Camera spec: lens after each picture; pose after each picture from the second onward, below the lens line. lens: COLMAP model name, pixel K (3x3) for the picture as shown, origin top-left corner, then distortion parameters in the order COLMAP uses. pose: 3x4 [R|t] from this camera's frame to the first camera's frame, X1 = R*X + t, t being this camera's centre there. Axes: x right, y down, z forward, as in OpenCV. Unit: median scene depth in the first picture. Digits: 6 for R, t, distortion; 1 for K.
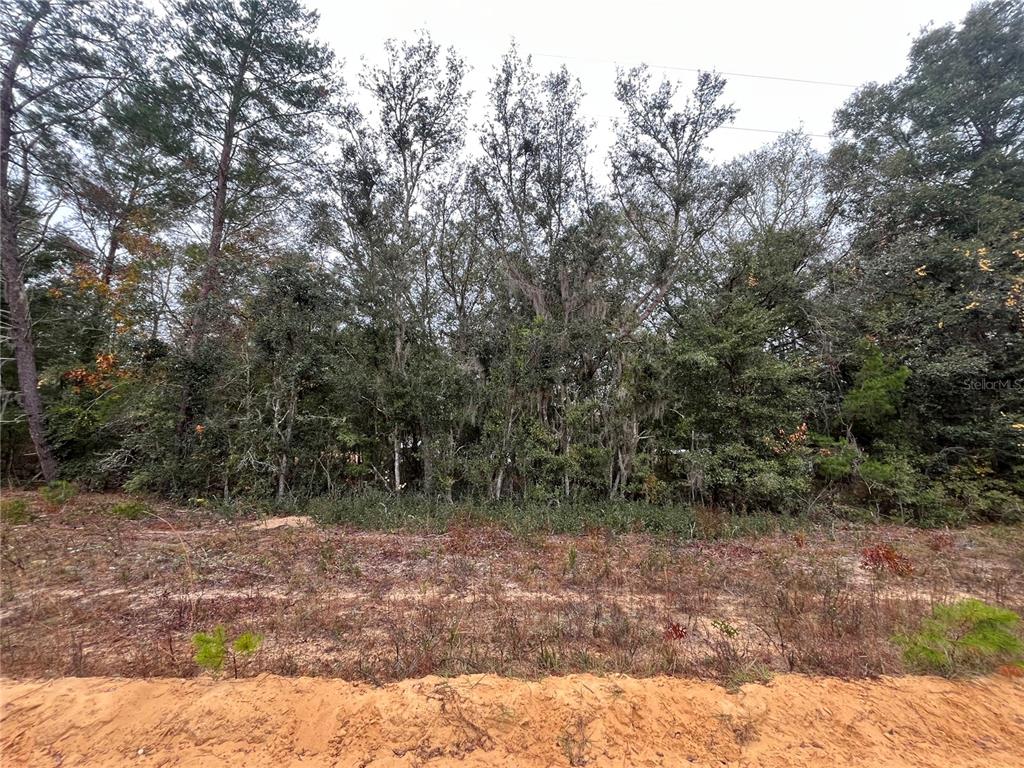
lens RADIAL K [[412.4, 0, 509.8], [0, 412.4, 381.1], [0, 0, 1]] dist [-0.005490, 0.000083]
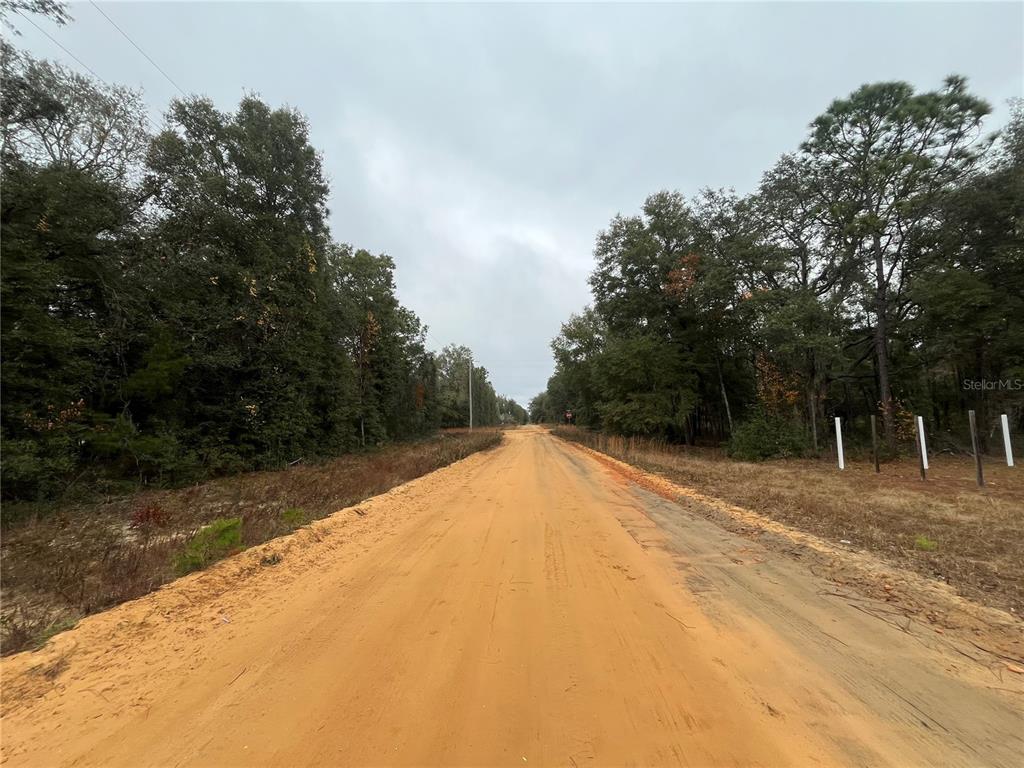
lens RADIAL K [[412.4, 0, 509.8], [0, 412.4, 381.1], [0, 0, 1]] dist [-0.005490, 0.000083]
pose [[0.105986, 0.083164, 0.990884, -0.107866], [-0.146066, 0.986989, -0.067214, -0.016919], [-0.983581, -0.137611, 0.116755, -0.064967]]
